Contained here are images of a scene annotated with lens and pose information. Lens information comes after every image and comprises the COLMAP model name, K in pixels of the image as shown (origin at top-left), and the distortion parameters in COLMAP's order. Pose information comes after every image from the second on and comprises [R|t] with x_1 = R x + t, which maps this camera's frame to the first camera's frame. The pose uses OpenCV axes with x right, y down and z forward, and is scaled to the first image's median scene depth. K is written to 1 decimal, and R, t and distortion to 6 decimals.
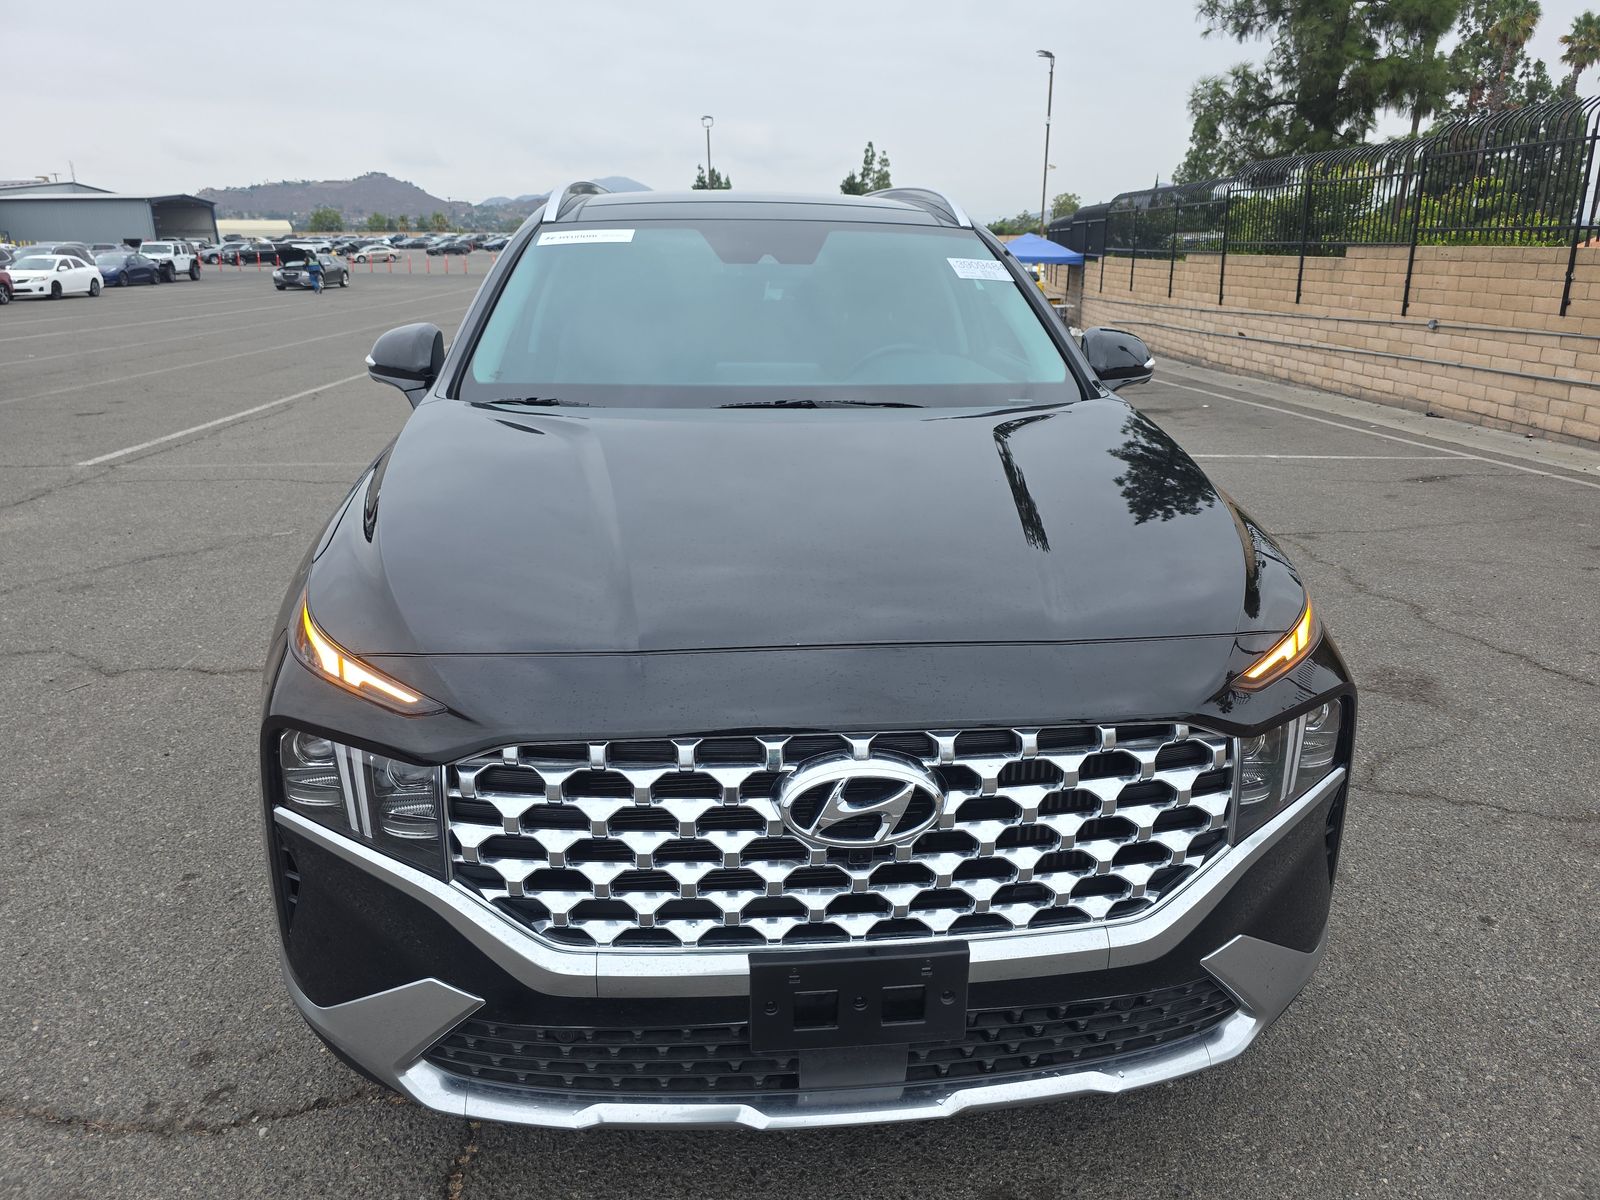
lens RADIAL K [[1086.3, 0, 808.1], [0, 1086.3, 621.6], [0, 0, 1]] dist [0.027362, -0.025508]
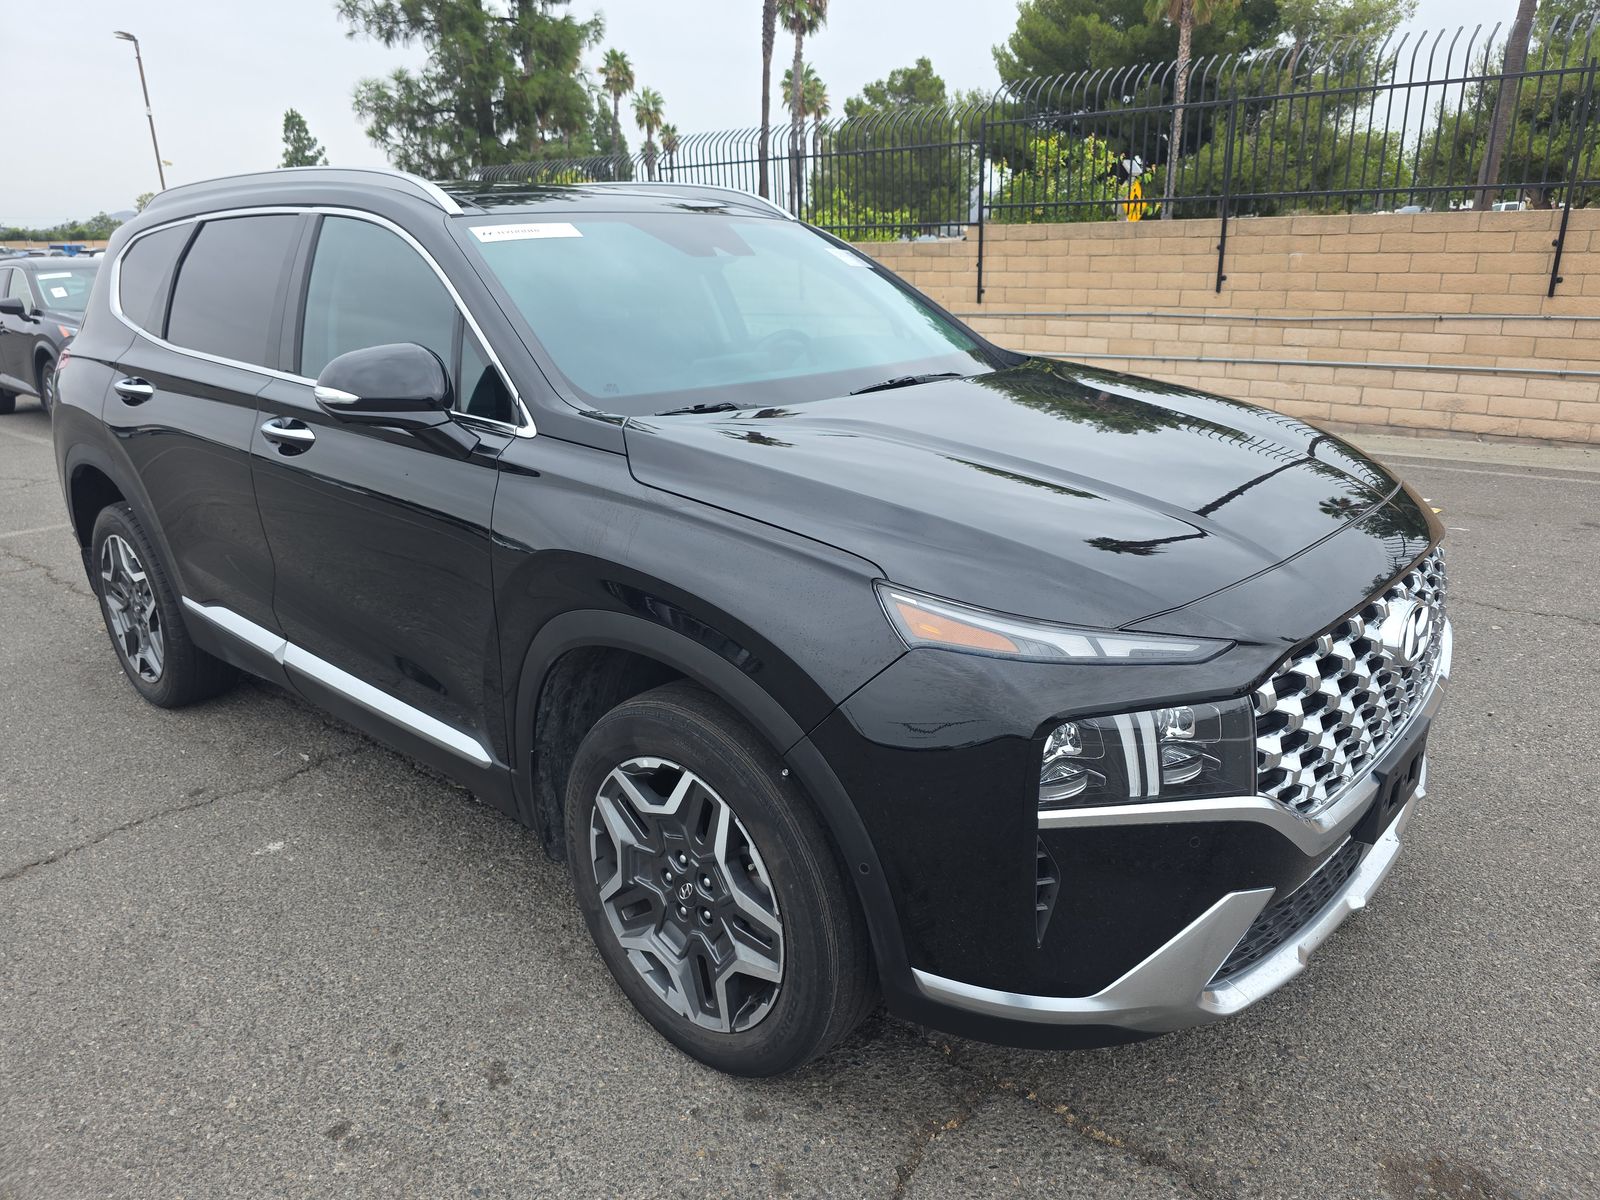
lens RADIAL K [[1086.3, 0, 808.1], [0, 1086.3, 621.6], [0, 0, 1]] dist [0.027362, -0.025508]
pose [[0.727275, -0.237124, 0.644083, -0.101324], [0.239478, 0.967117, 0.085641, -0.010443], [-0.643211, 0.091959, 0.760146, 0.031932]]
